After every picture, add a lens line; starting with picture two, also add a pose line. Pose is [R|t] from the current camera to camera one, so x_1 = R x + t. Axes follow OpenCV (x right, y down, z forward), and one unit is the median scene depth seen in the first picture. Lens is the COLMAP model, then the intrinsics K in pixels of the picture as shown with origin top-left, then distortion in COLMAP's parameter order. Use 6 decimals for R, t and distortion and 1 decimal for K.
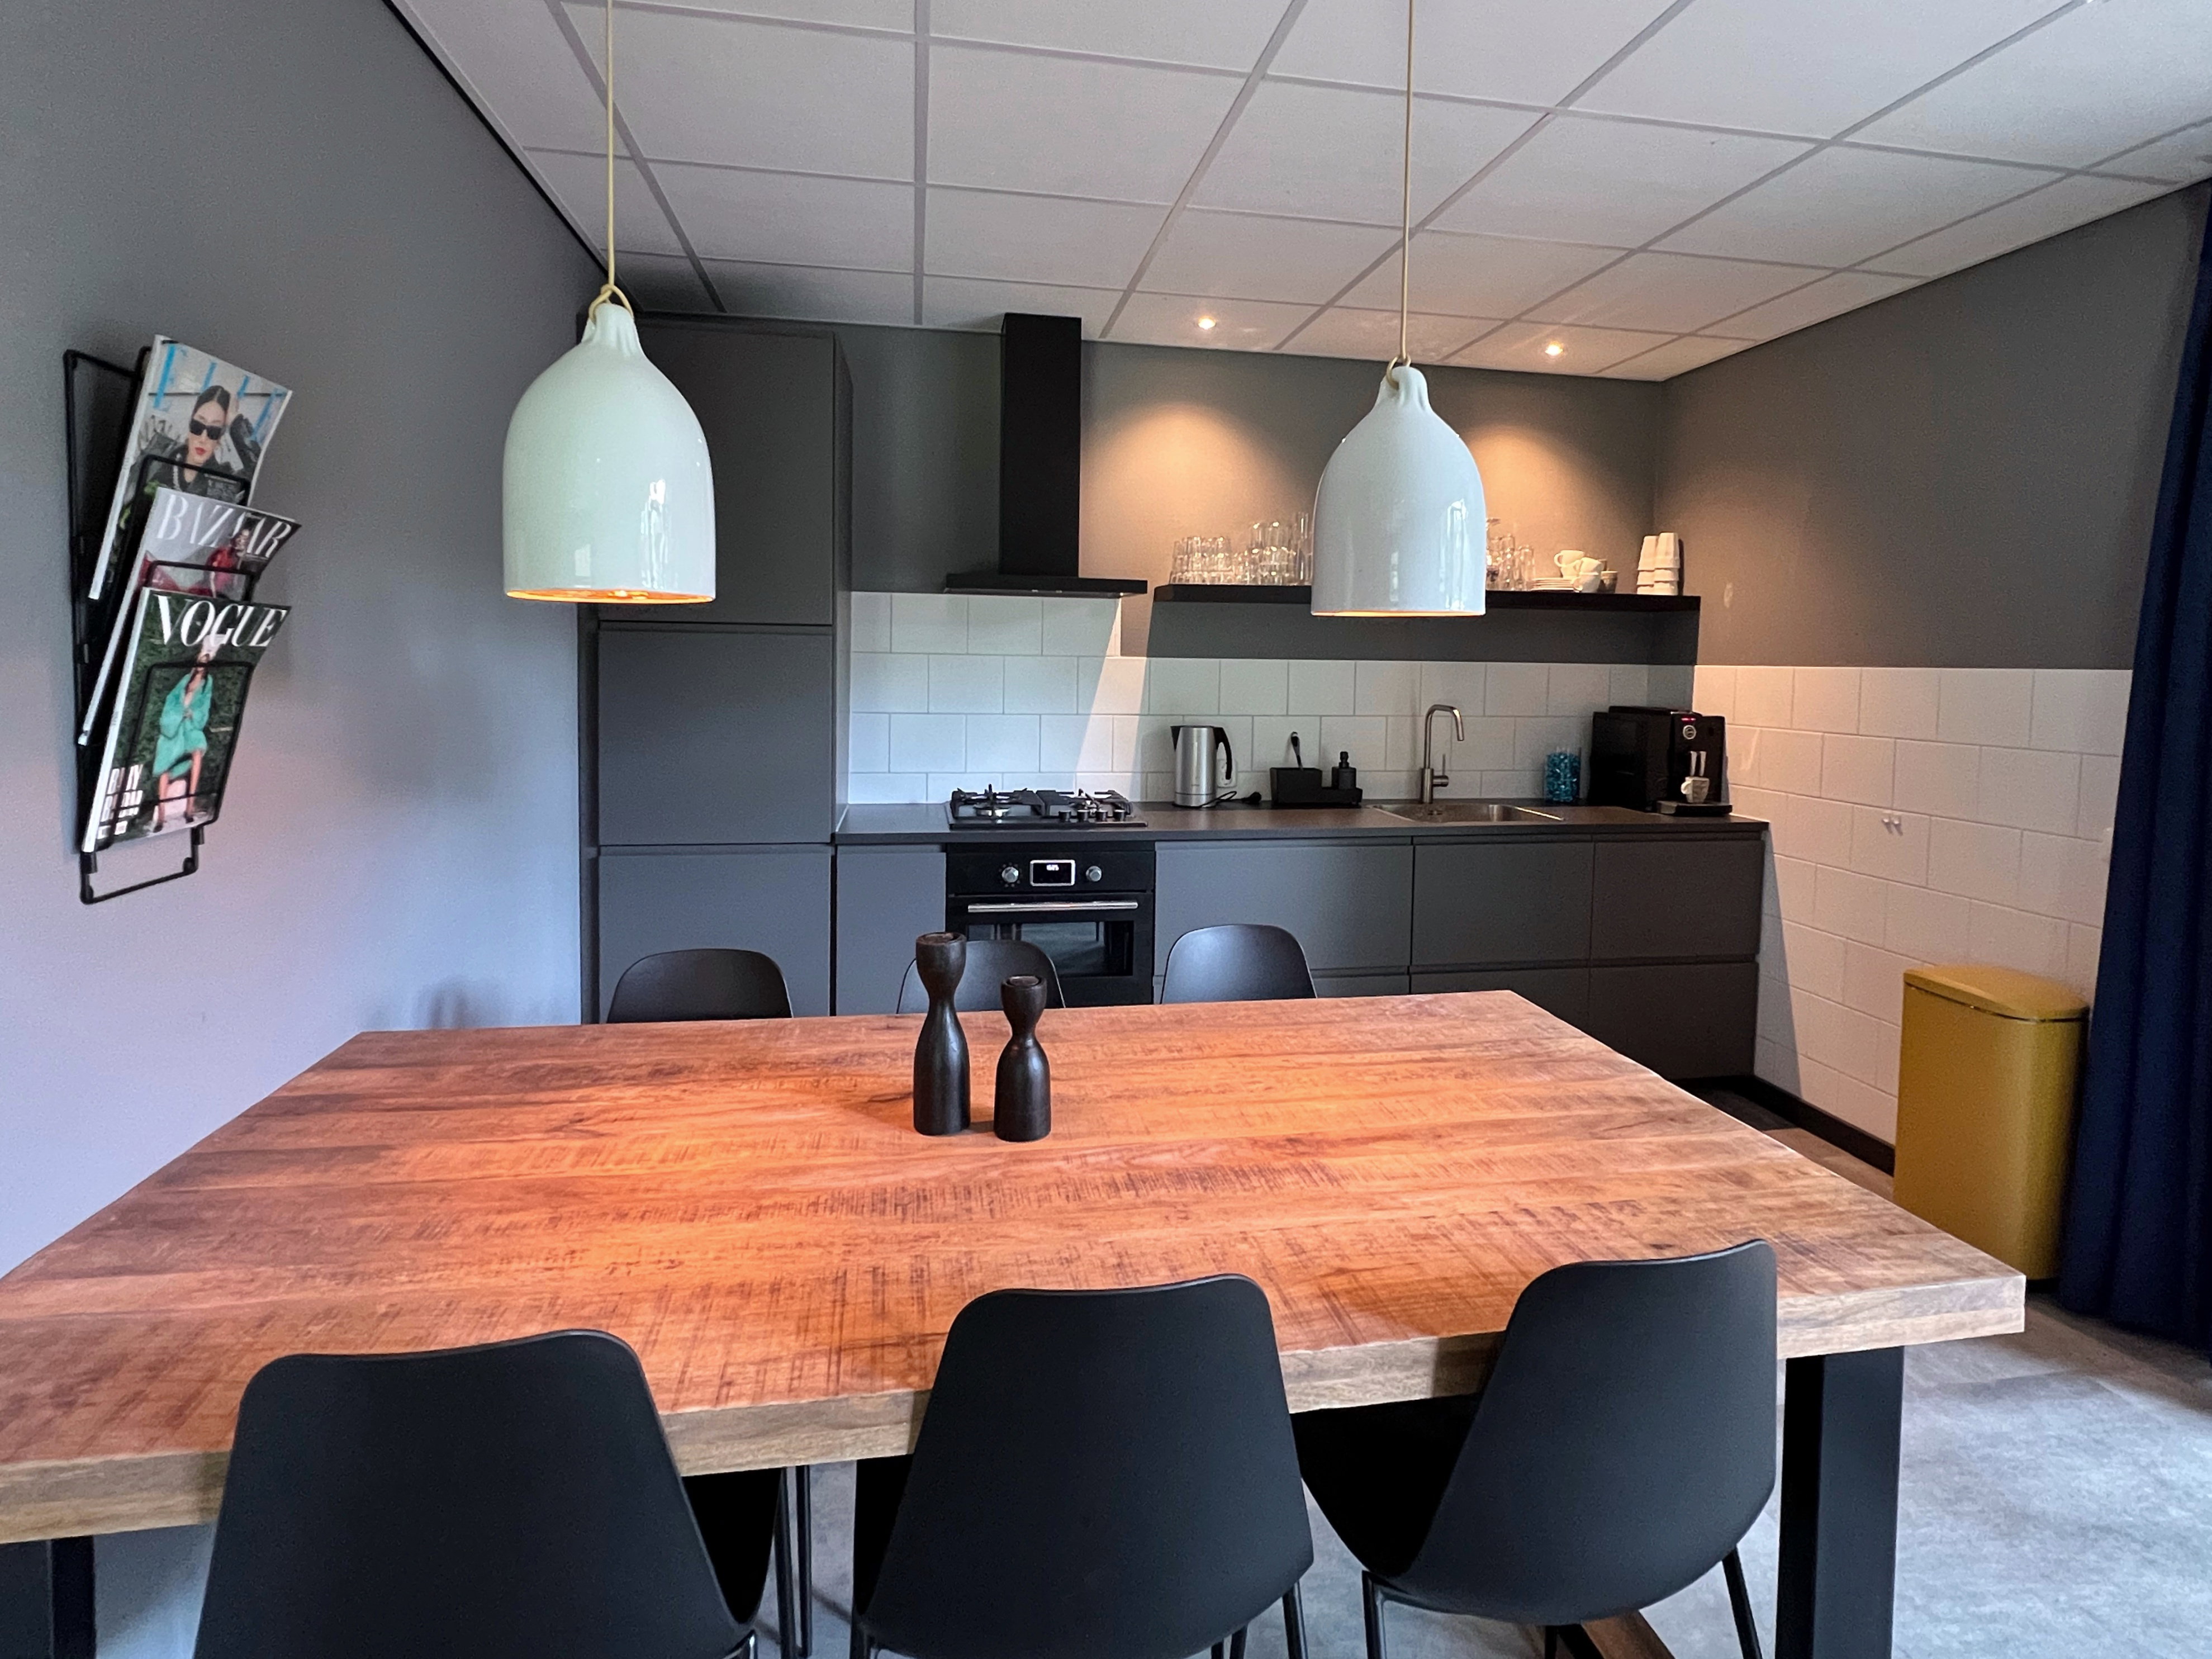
lens RADIAL K [[1079.8, 0, 1099.2], [0, 1079.8, 712.6], [0, 0, 1]] dist [0.003512, -0.000027]
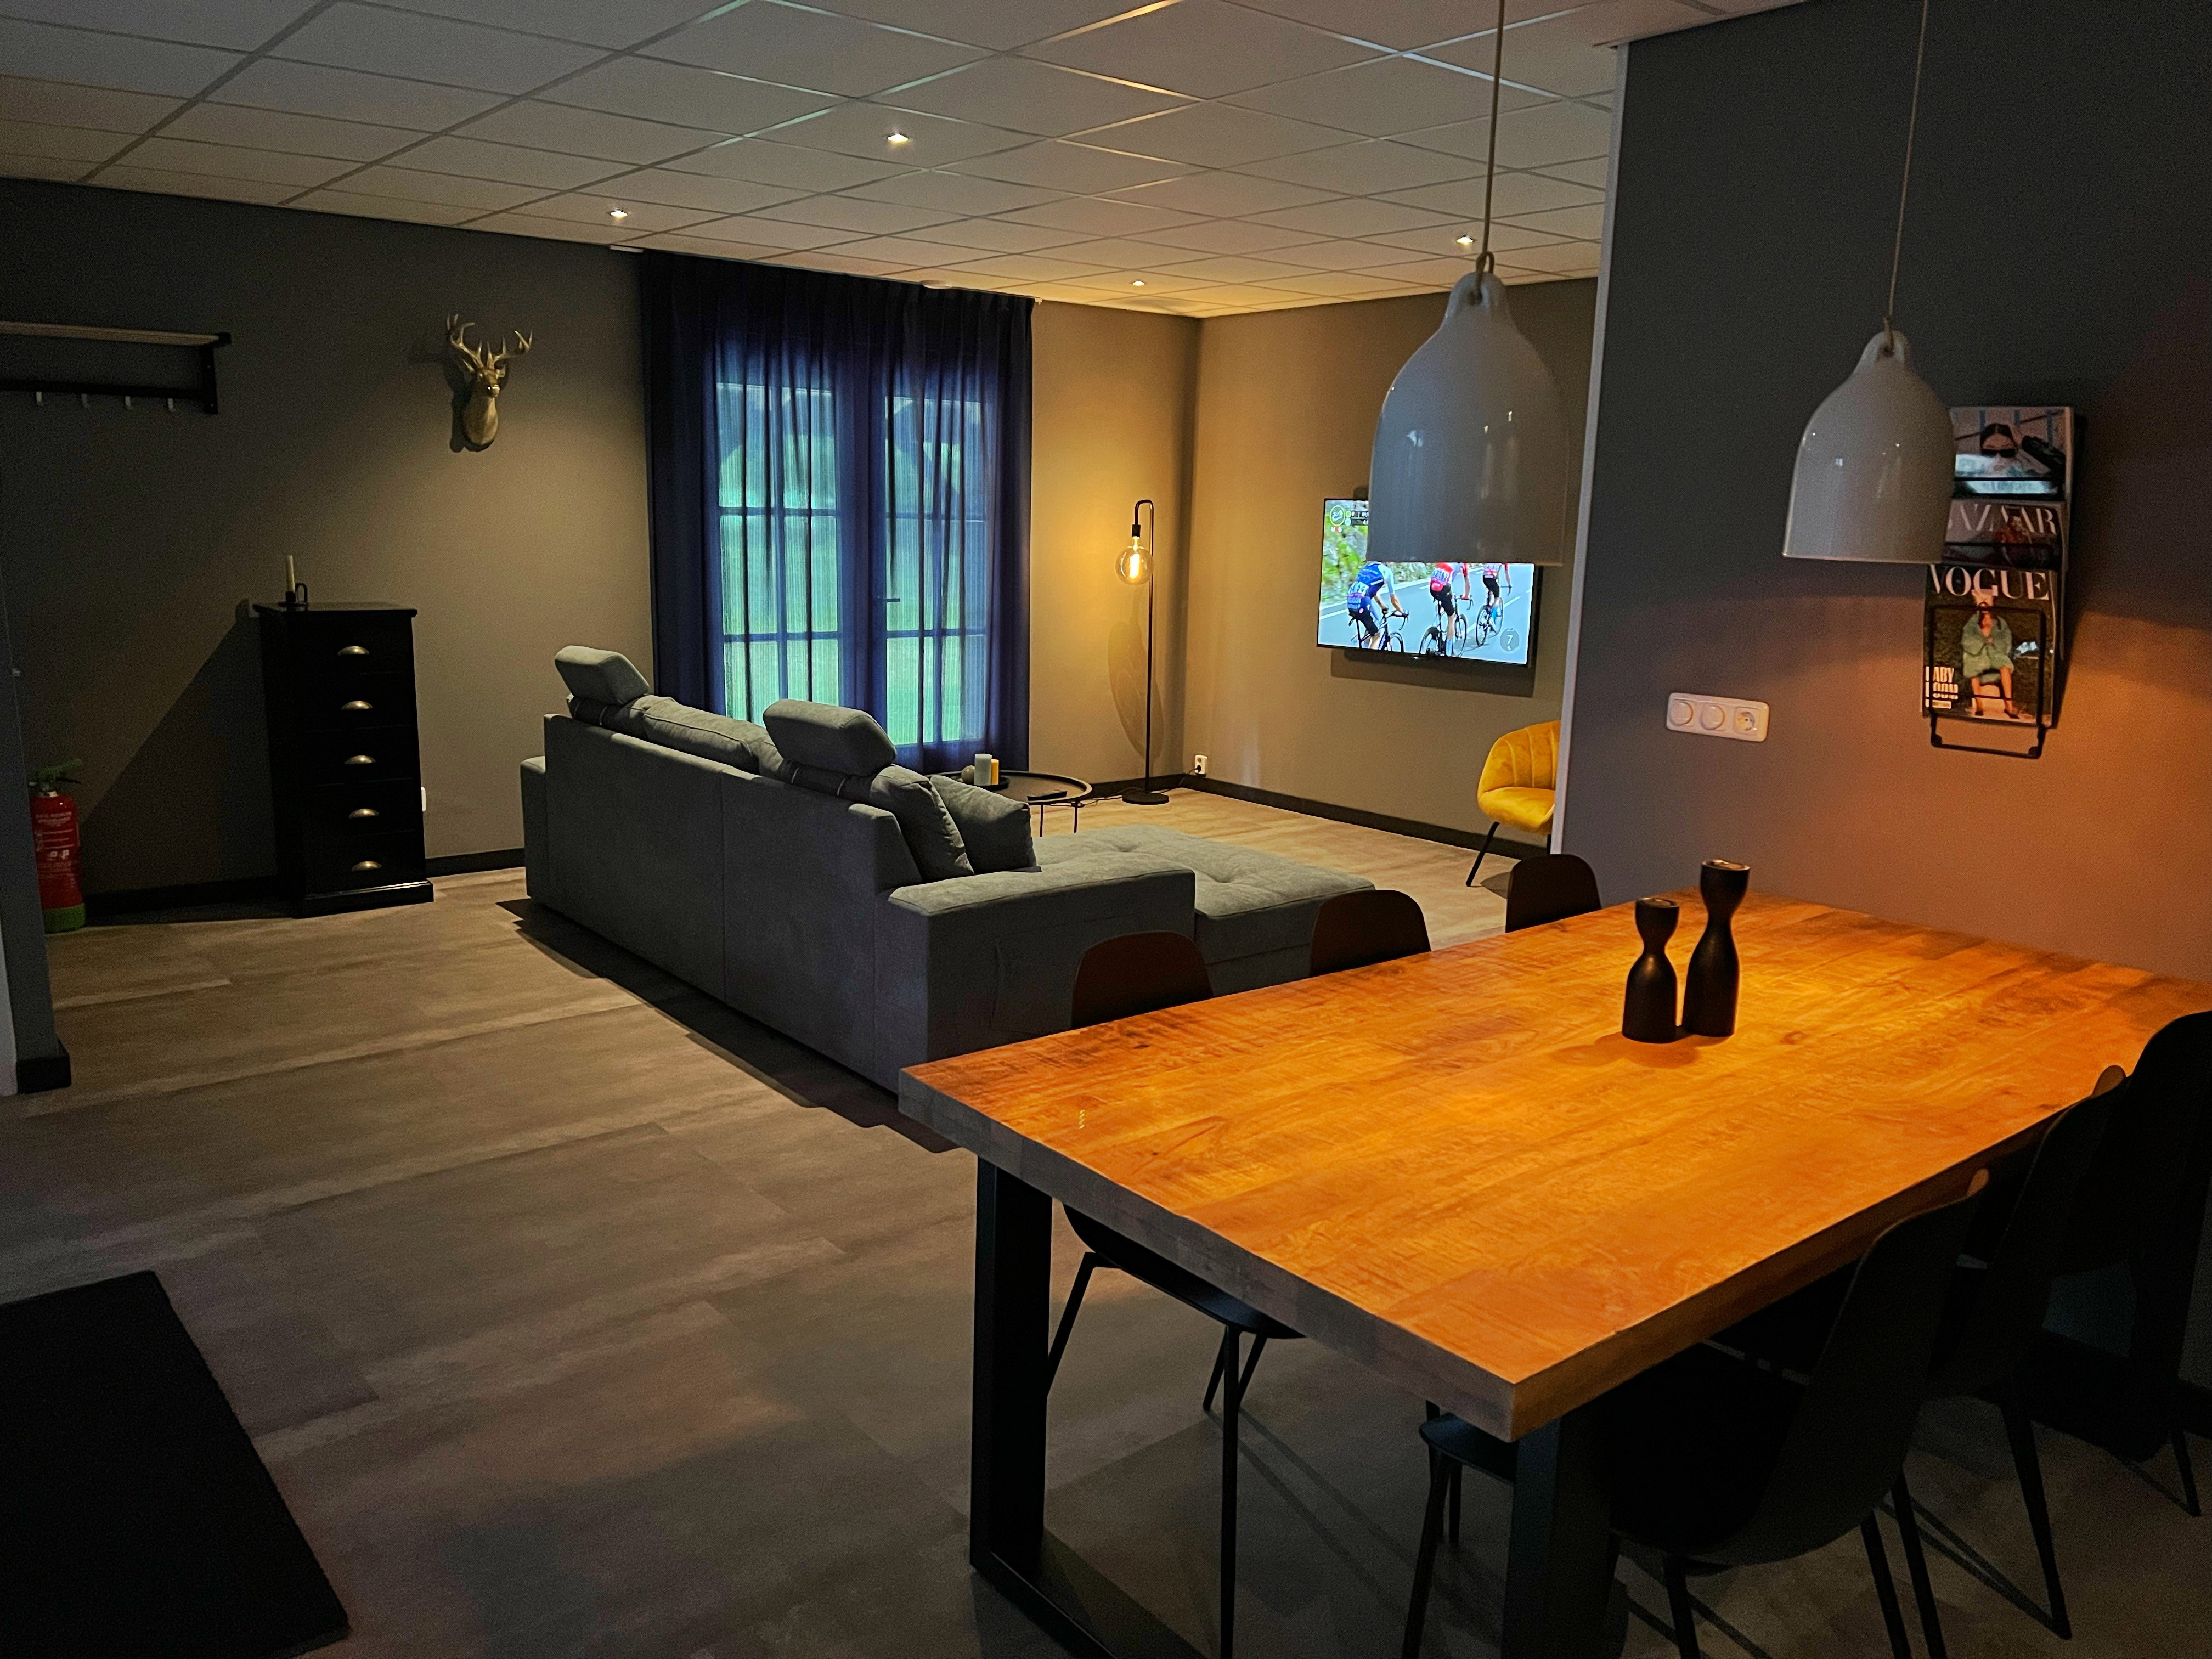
lens RADIAL K [[1659.7, 0, 1106.0], [0, 1659.7, 829.5], [0, 0, 1]] dist [0.001777, 0.000868]
pose [[-0.863531, 0.063024, -0.500342, 1.239333], [-0.060750, 0.971934, 0.227273, -0.172218], [0.500623, 0.226653, -0.835467, 2.082064]]
